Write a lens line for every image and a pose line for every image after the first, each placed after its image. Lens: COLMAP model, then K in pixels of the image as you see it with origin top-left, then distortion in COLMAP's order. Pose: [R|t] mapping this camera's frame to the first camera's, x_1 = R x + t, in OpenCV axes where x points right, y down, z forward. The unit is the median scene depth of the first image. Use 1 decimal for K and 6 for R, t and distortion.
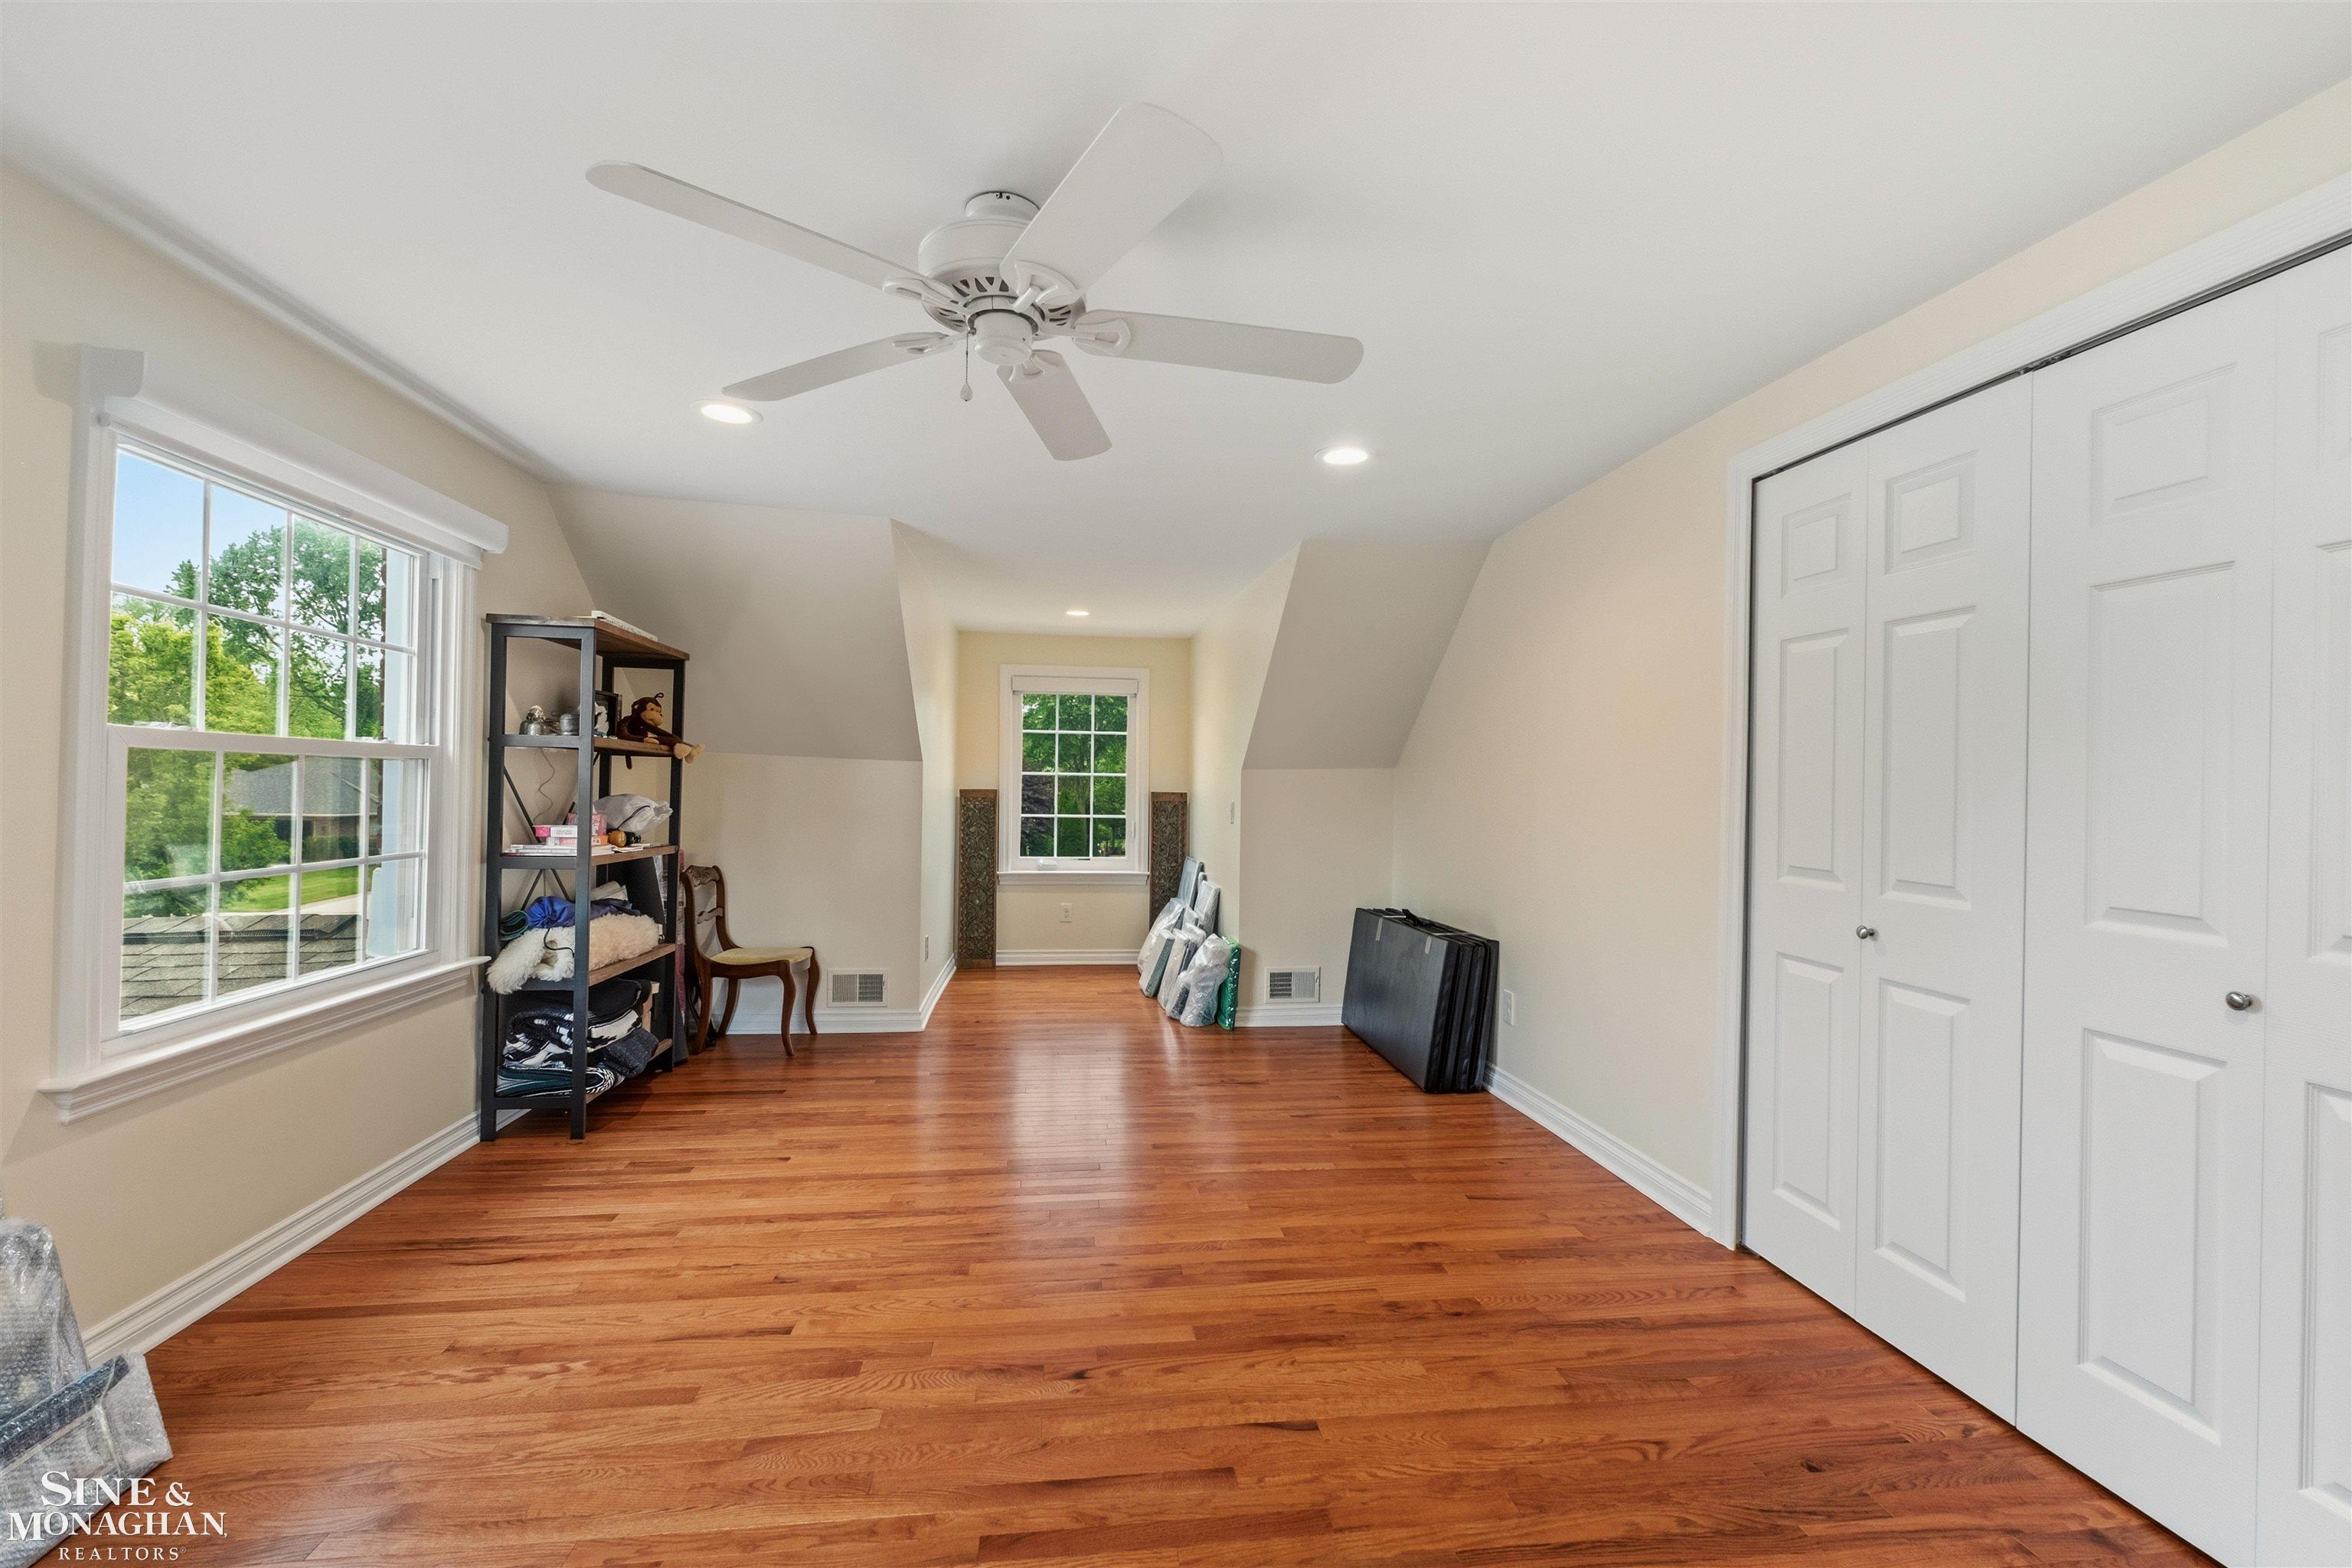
lens RADIAL K [[987.3, 0, 1171.2], [0, 987.3, 788.5], [0, 0, 1]] dist [-0.001690, -0.000101]
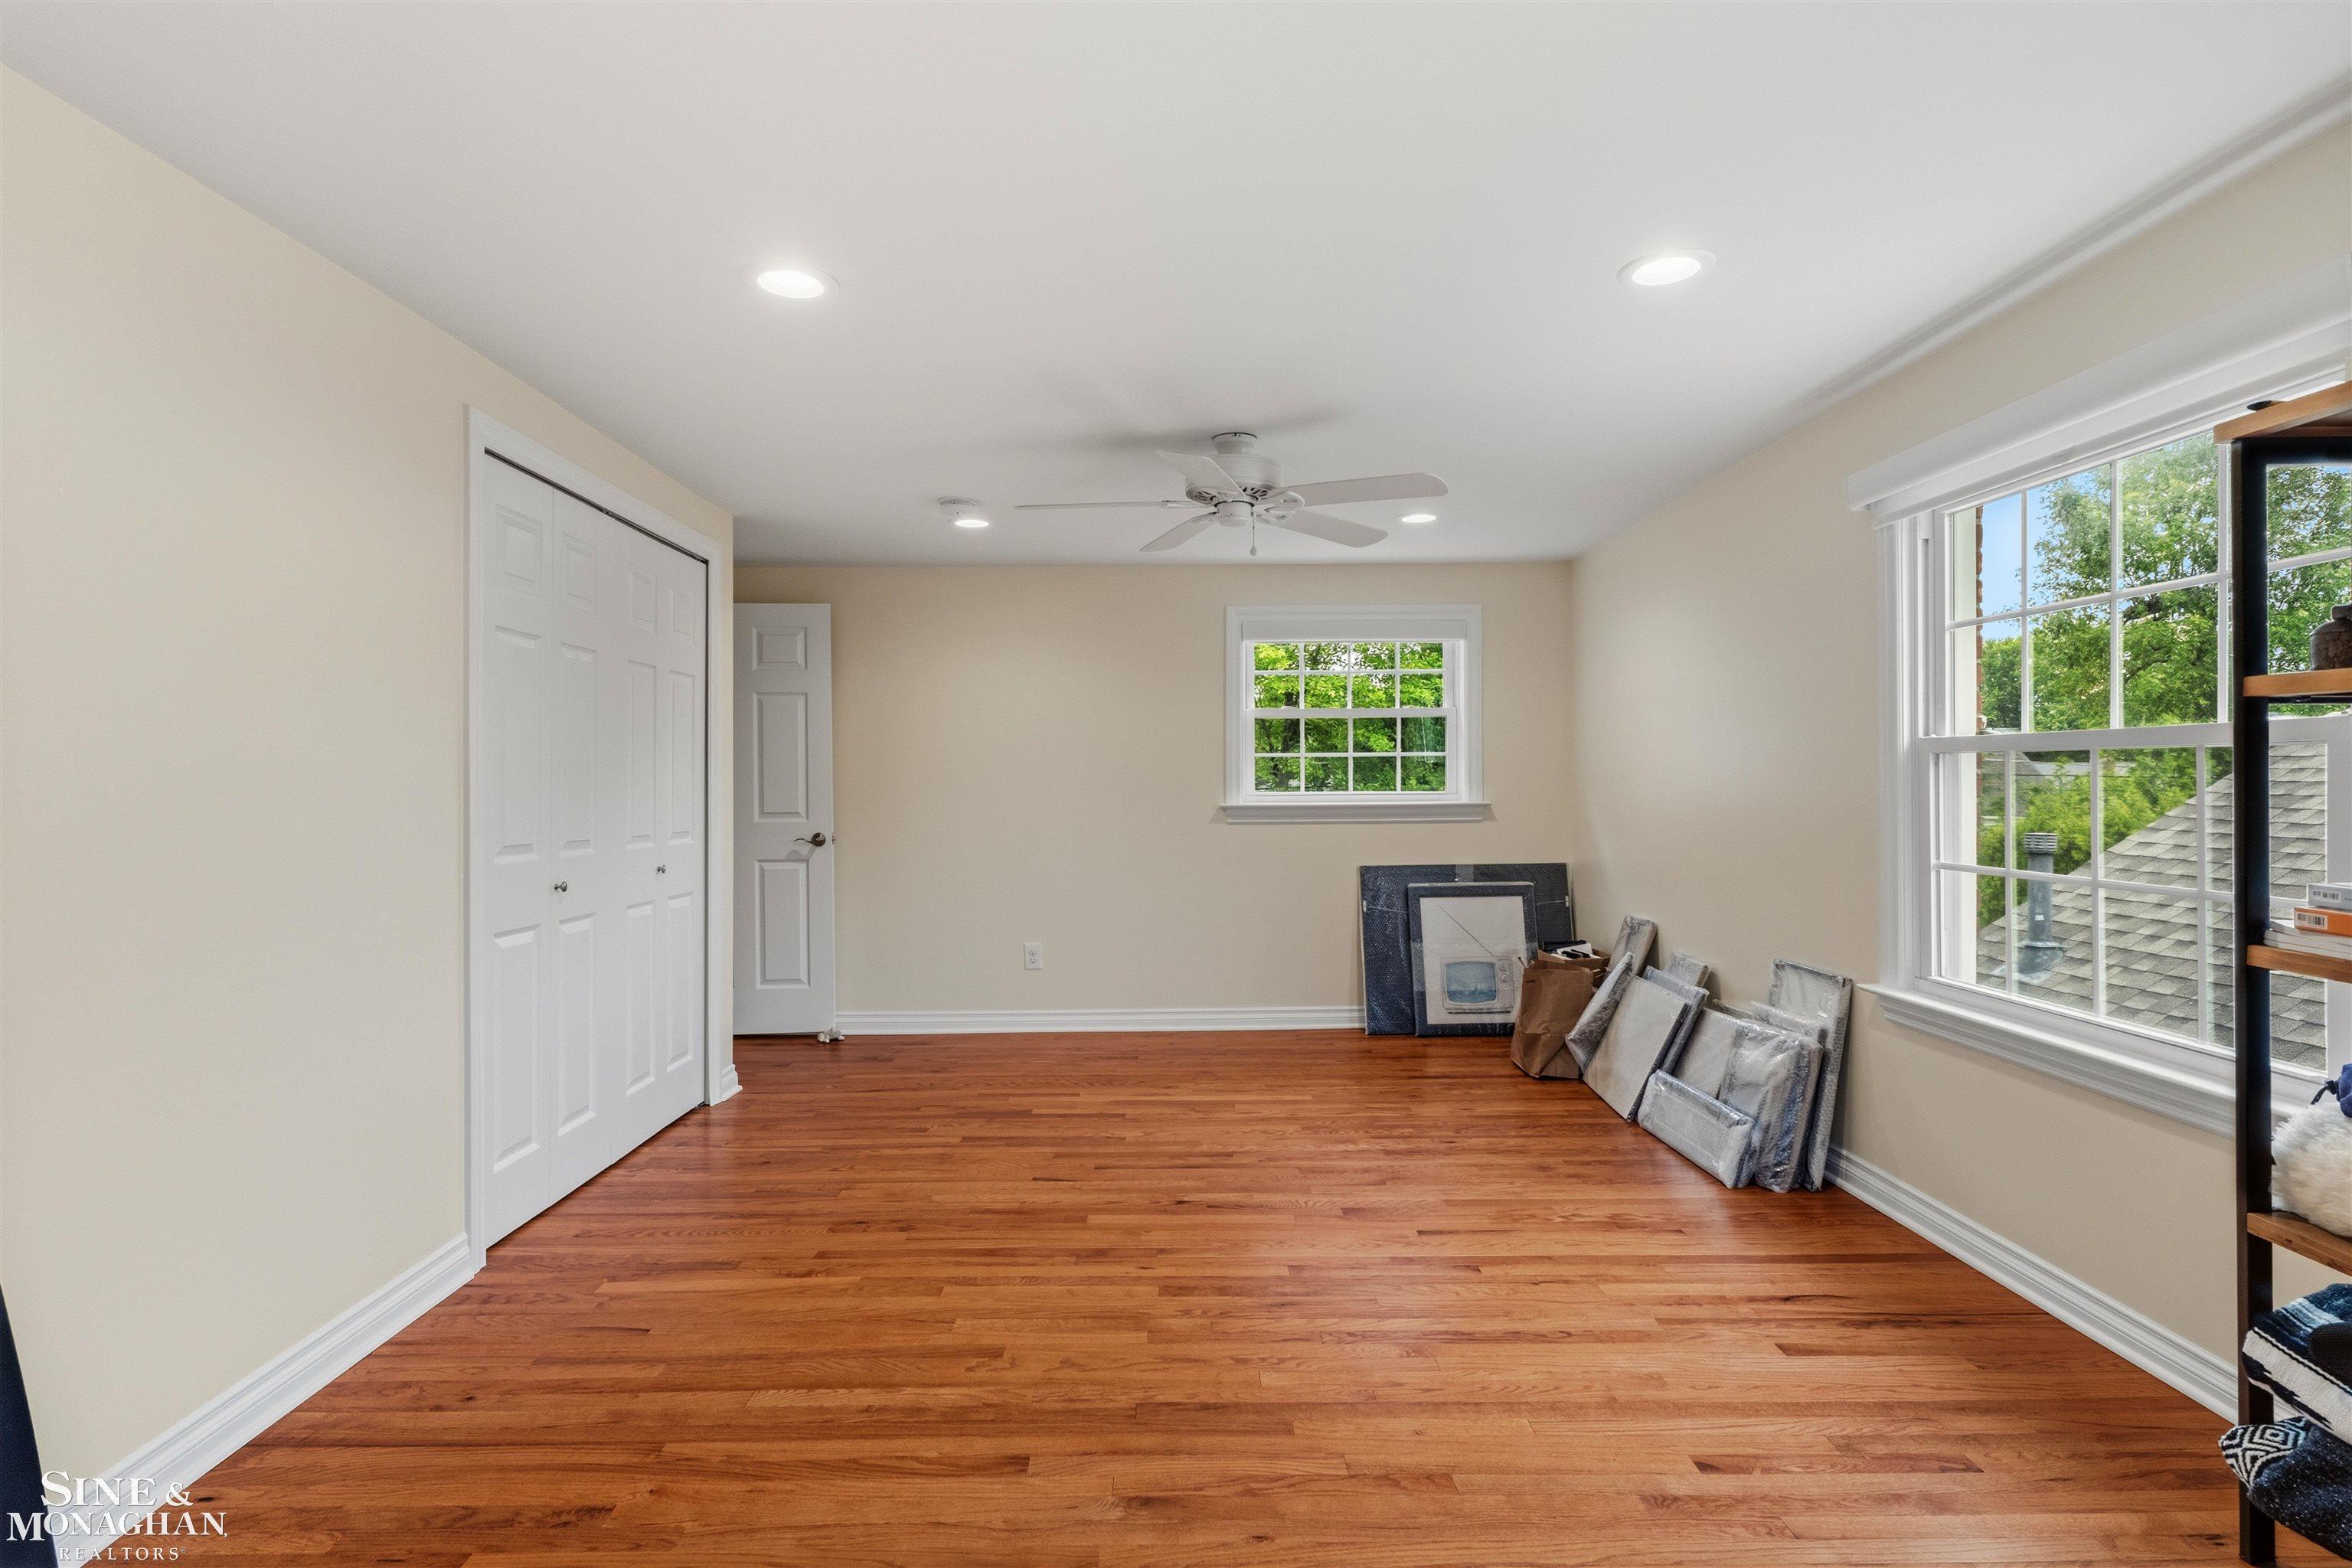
lens RADIAL K [[1219.4, 0, 1173.3], [0, 1219.4, 775.7], [0, 0, 1]] dist [0.000198, 0.000009]
pose [[-0.993101, -0.010219, 0.116816, -0.236763], [-0.009953, 0.999946, 0.002861, -0.007363], [-0.116839, 0.001679, -0.993149, 2.312758]]
